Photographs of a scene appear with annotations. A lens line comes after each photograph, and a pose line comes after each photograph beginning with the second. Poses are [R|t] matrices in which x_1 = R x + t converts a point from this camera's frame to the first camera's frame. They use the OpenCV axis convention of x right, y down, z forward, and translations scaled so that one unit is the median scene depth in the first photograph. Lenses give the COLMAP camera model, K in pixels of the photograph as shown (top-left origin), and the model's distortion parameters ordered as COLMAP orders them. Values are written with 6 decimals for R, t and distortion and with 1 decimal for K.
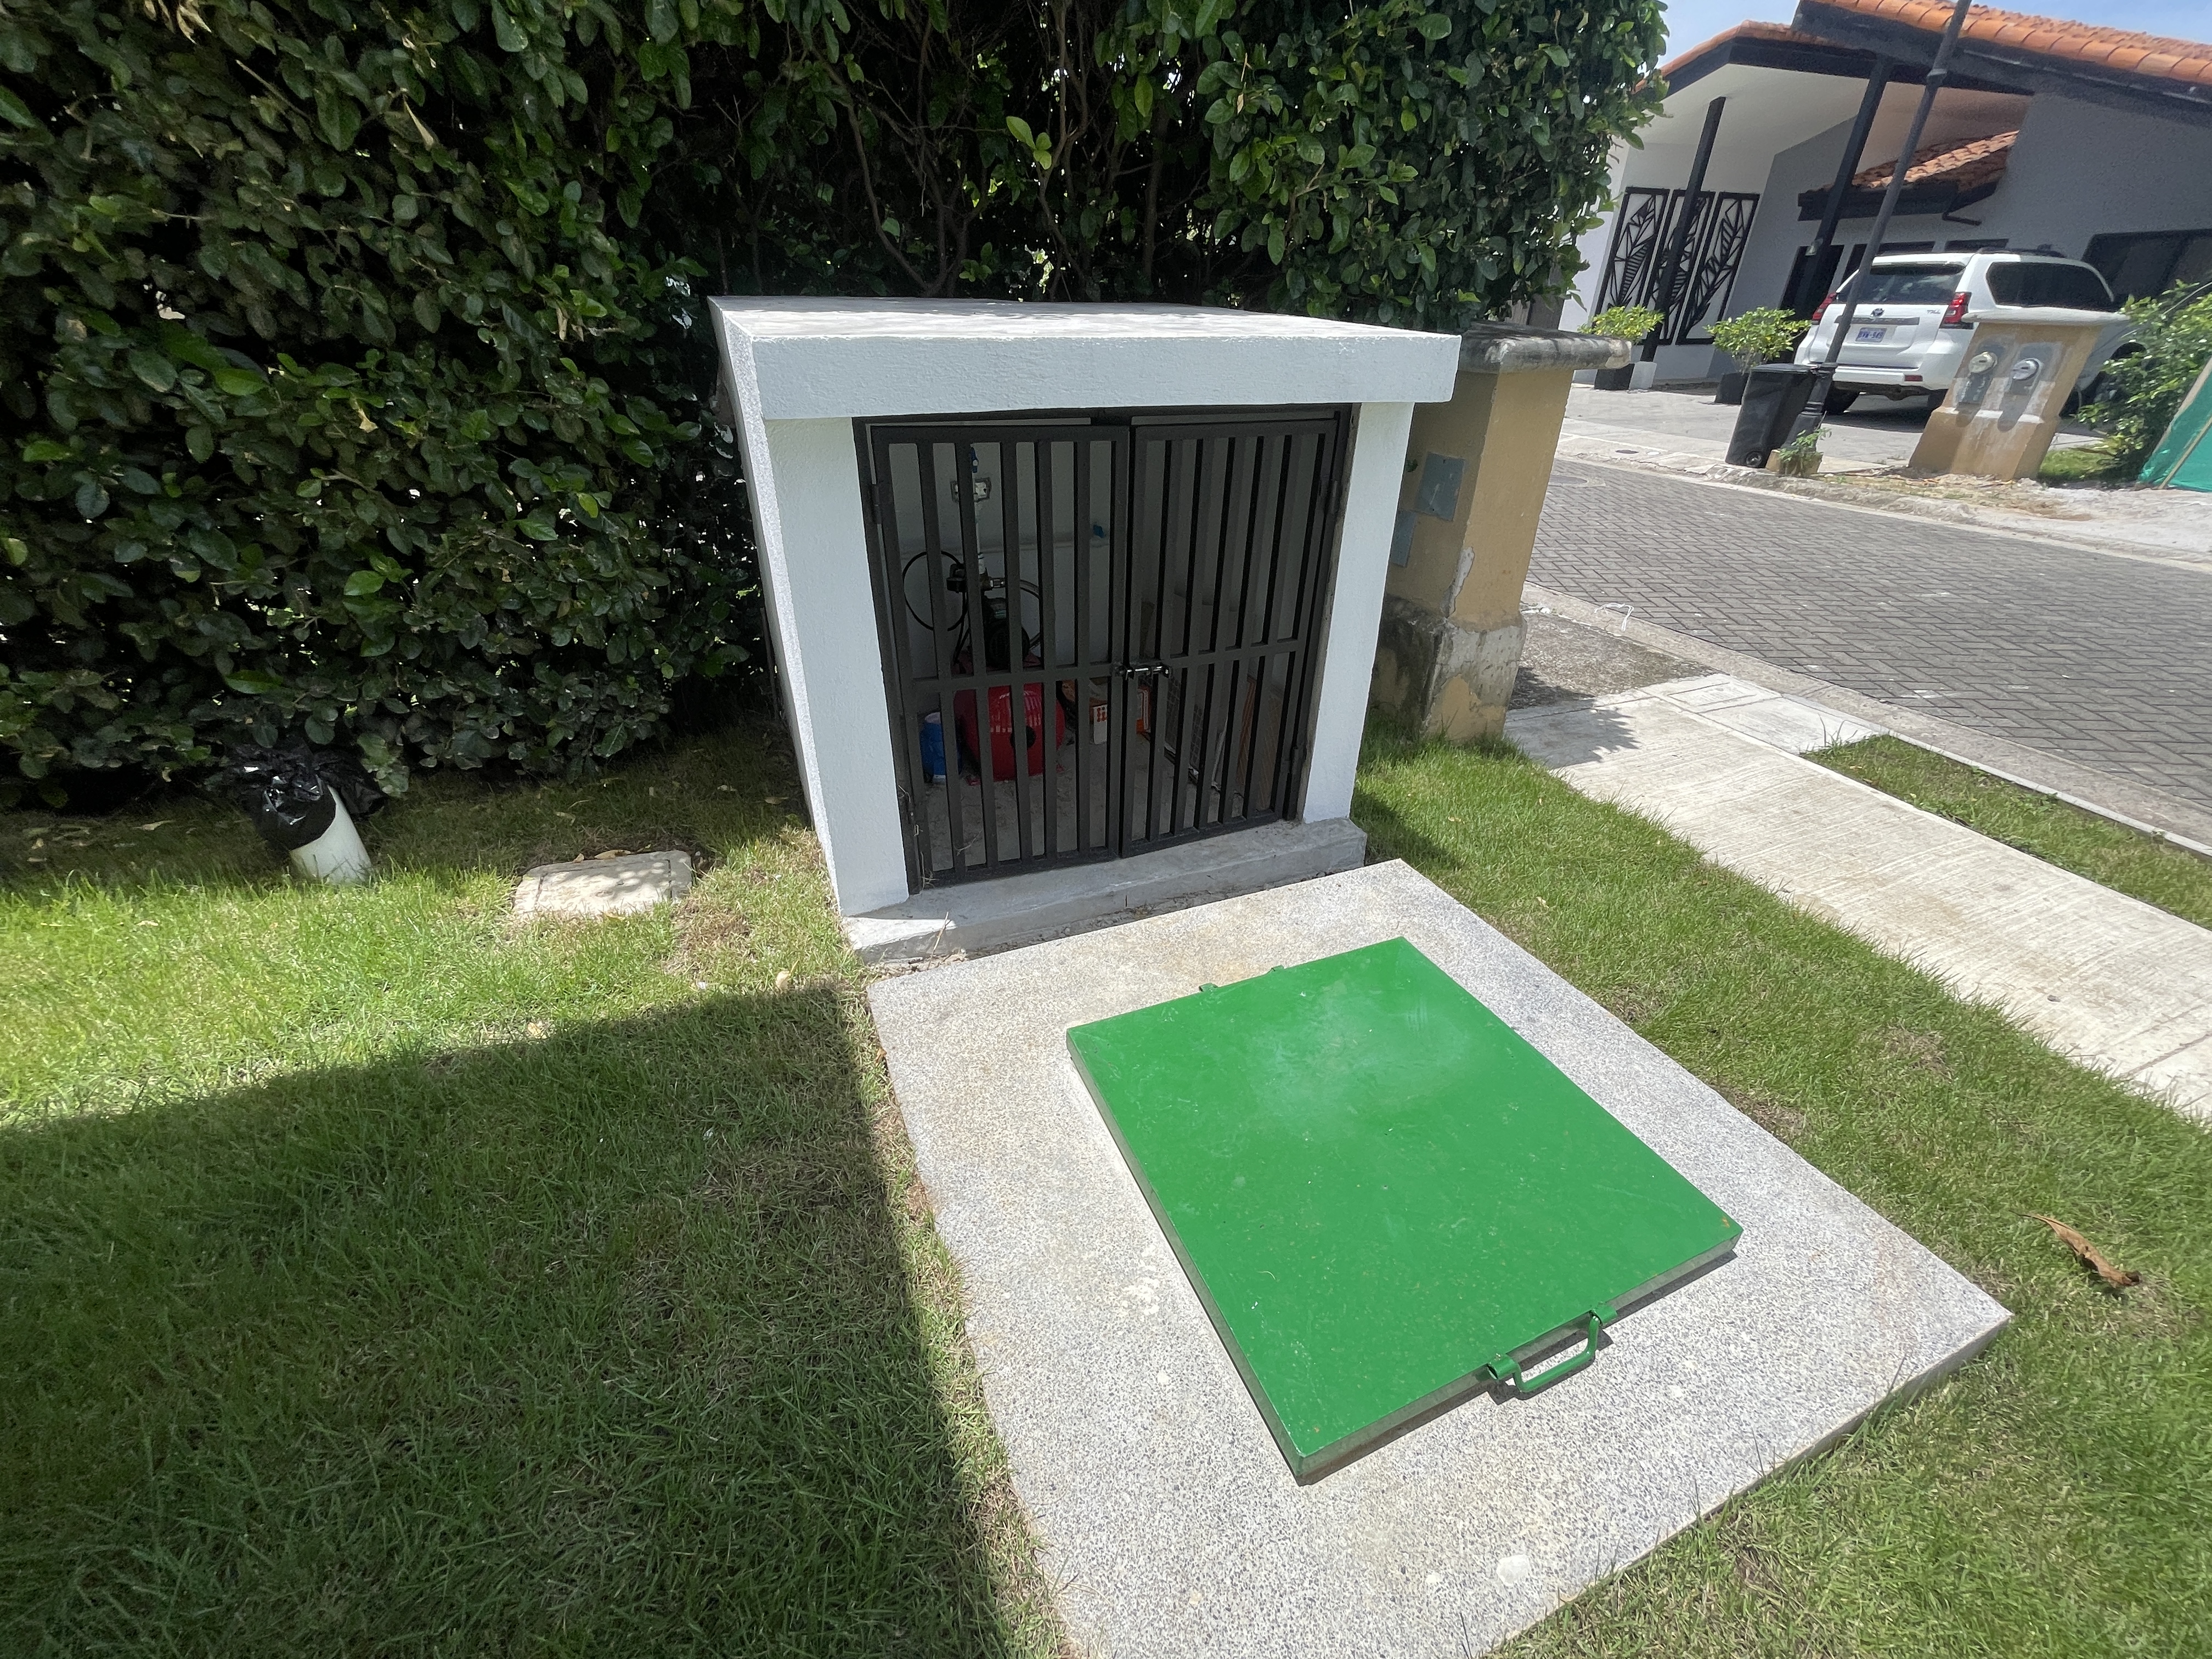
lens RADIAL K [[891.4, 0, 1110.7], [0, 891.4, 833.3], [0, 0, 1]] dist [-0.001692, -0.000227]
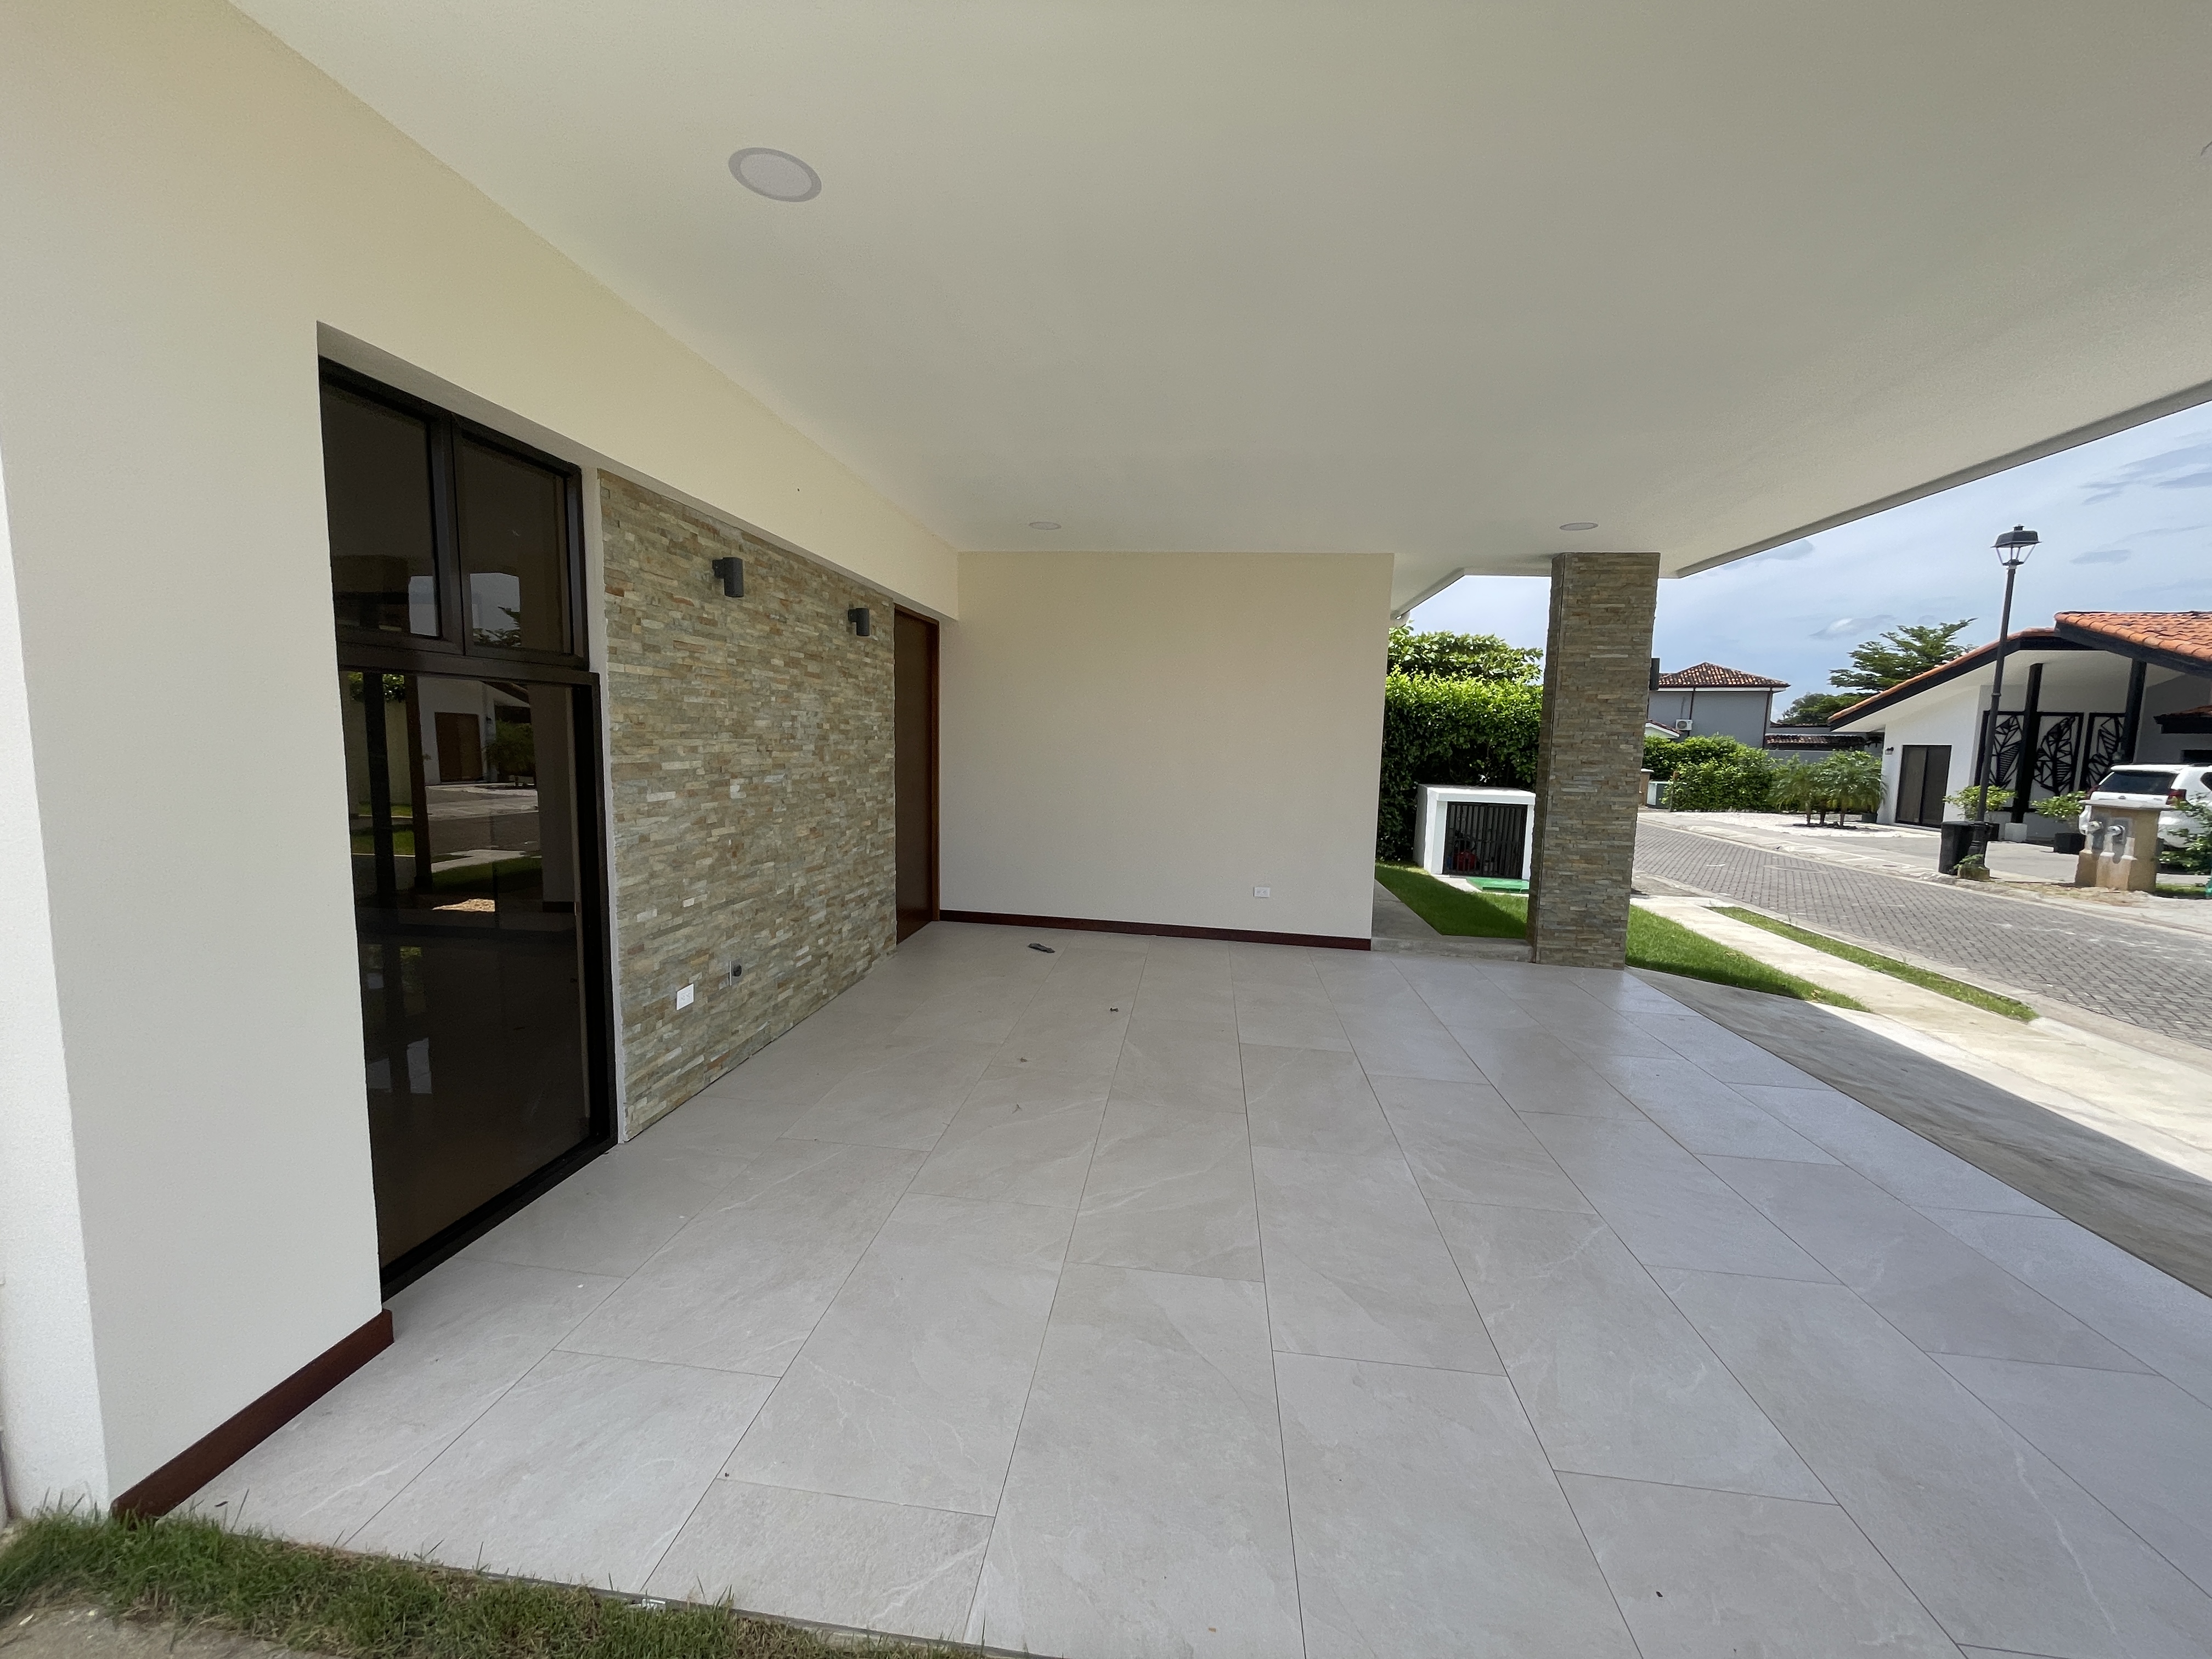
lens RADIAL K [[891.4, 0, 1110.7], [0, 891.4, 833.3], [0, 0, 1]] dist [-0.001692, -0.000227]
pose [[0.865311, 0.068642, -0.496514, 0.183075], [-0.274765, 0.893444, -0.355335, 0.580729], [0.419216, 0.443900, 0.791967, -1.085832]]
